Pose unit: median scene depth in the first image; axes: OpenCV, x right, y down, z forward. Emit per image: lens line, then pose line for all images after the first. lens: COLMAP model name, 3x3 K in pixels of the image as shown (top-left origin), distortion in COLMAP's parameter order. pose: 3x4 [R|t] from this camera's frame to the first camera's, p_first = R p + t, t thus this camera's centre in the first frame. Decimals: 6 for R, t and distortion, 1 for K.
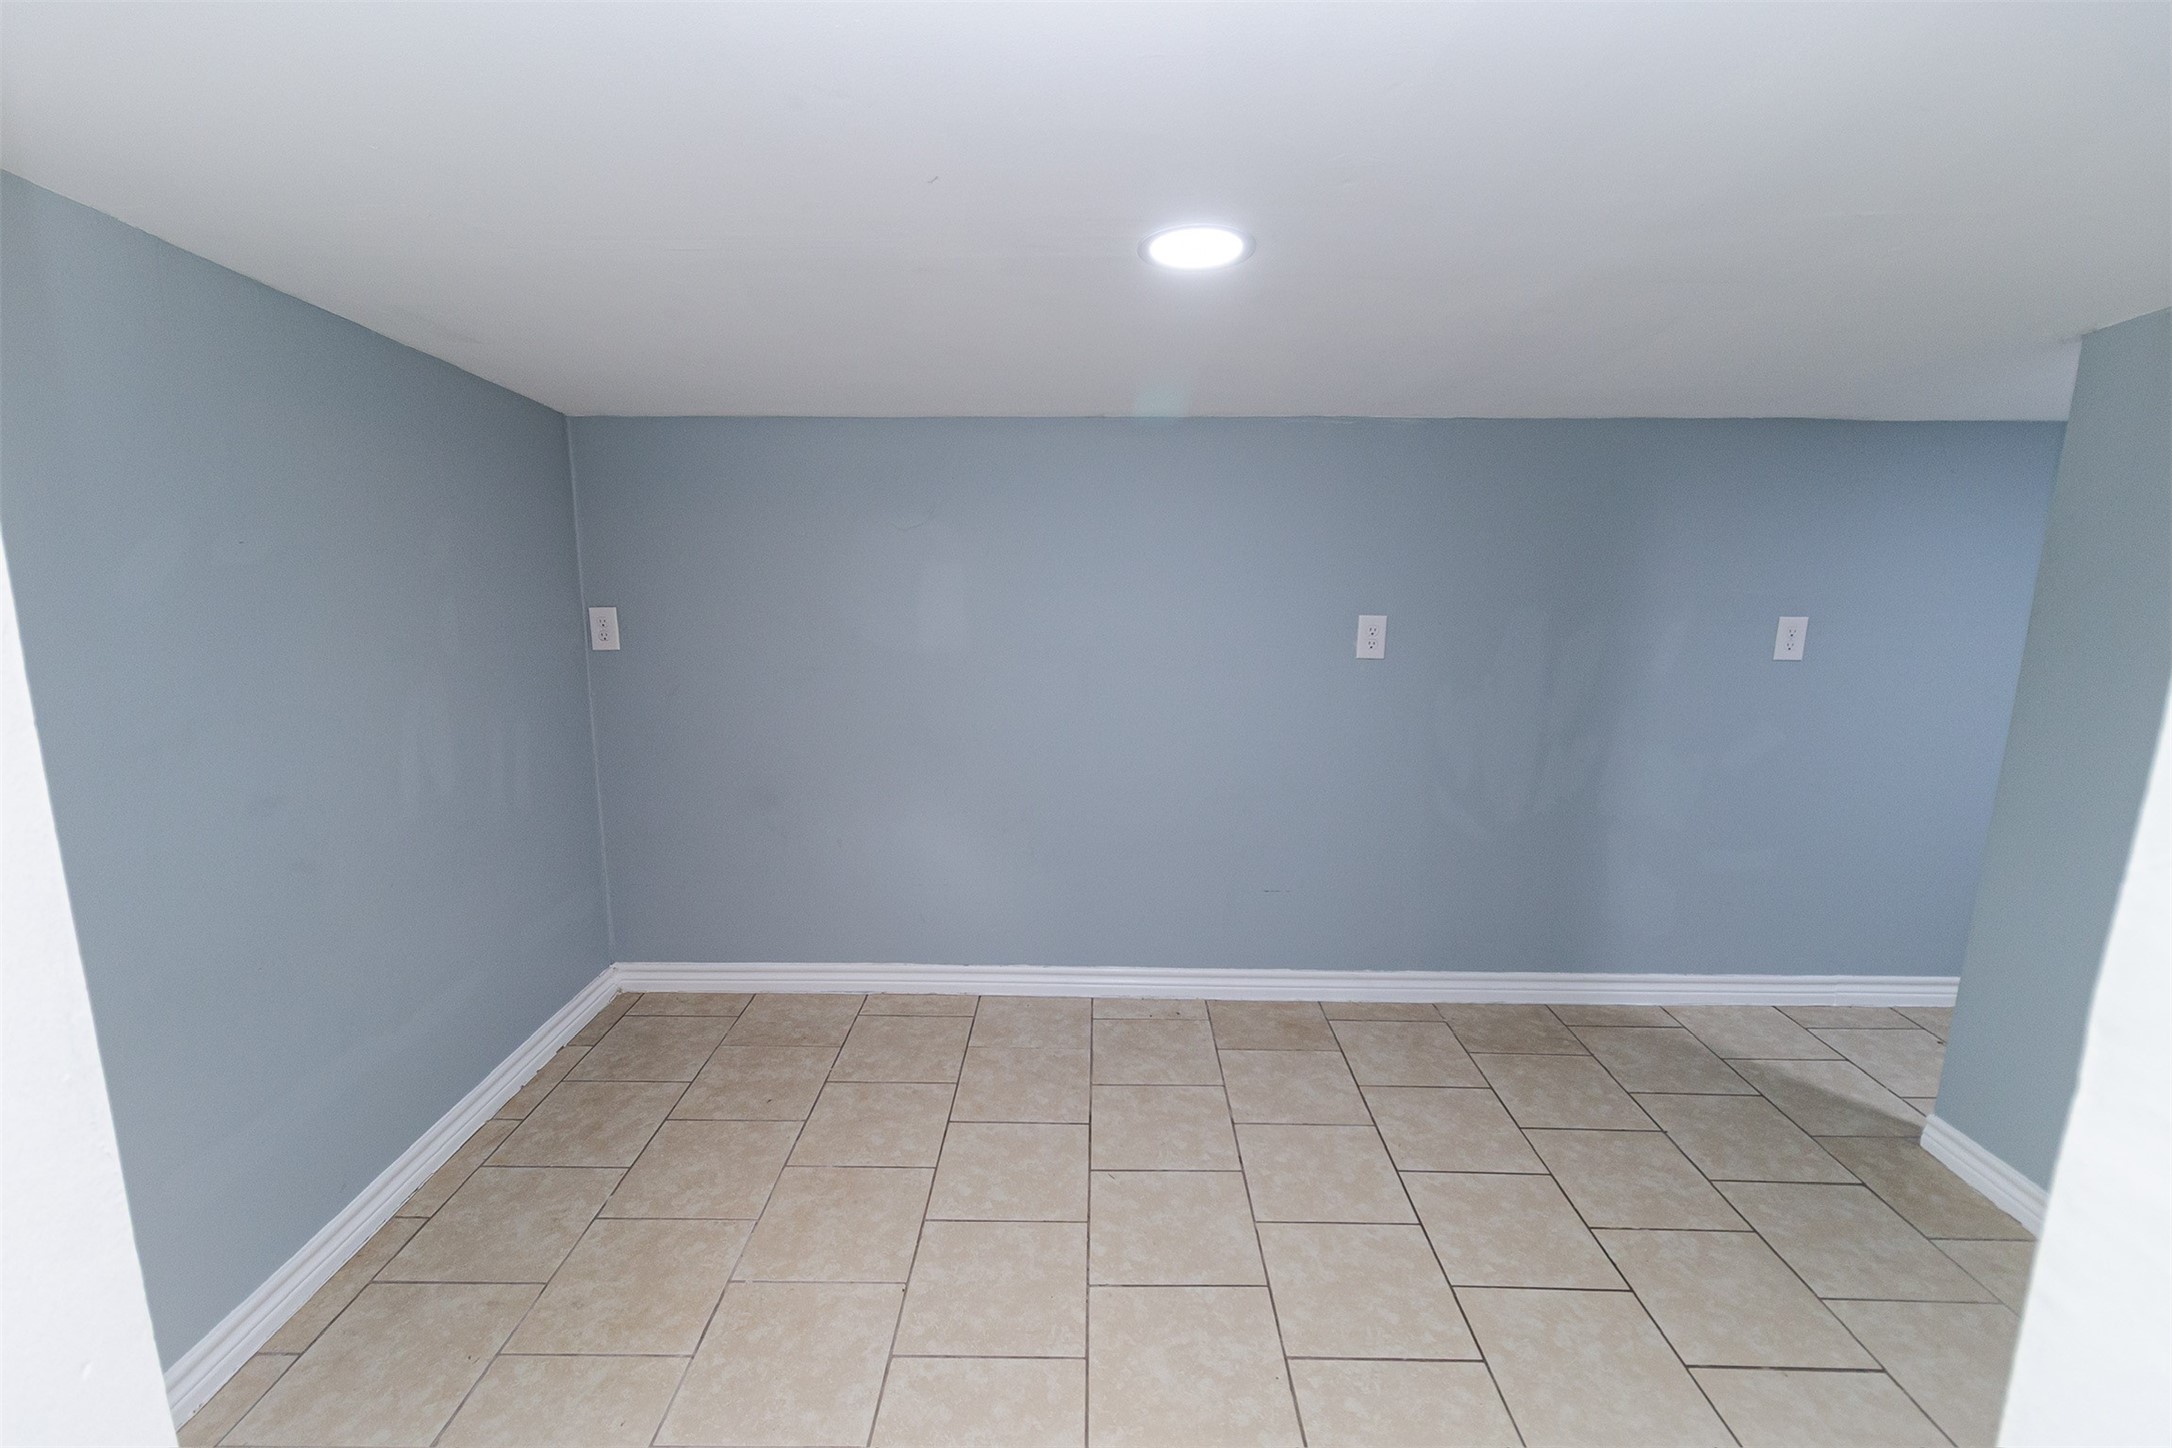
lens RADIAL K [[998.2, 0, 1076.9], [0, 998.2, 712.3], [0, 0, 1]] dist [-0.001297, -0.000227]
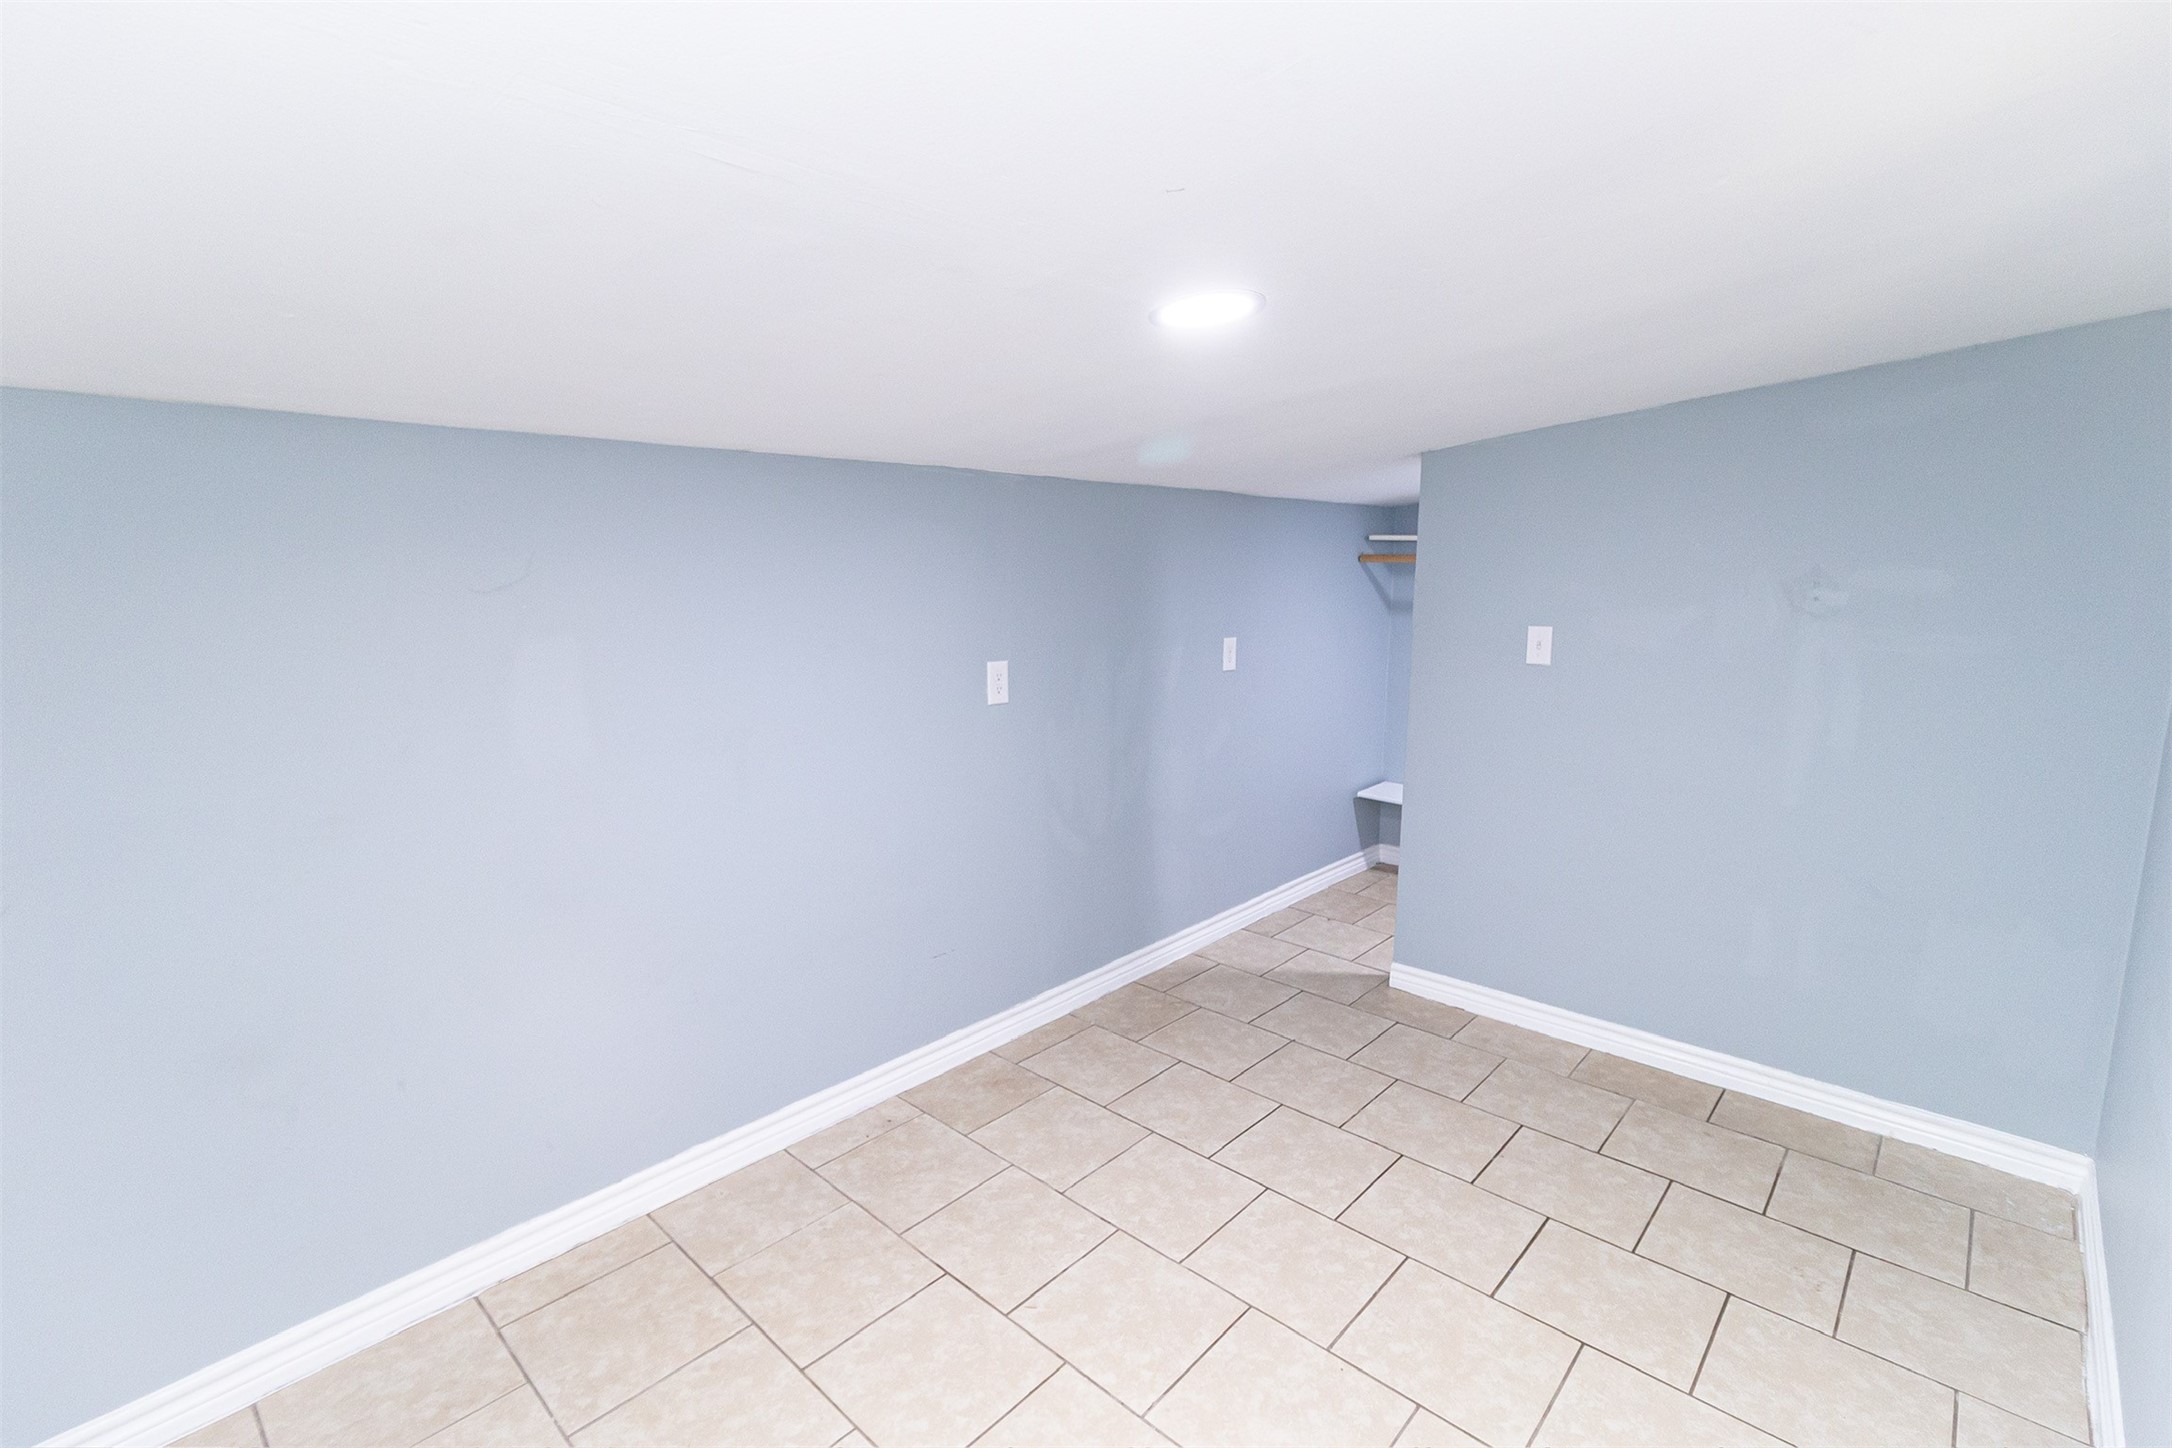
lens RADIAL K [[991.8, 0, 1084.6], [0, 991.8, 696.6], [0, 0, 1]] dist [0.004886, 0.000056]
pose [[0.669217, -0.105441, 0.735548, -0.407627], [0.150739, 0.988563, 0.004564, -0.052476], [-0.727616, 0.107822, 0.677458, 0.239384]]
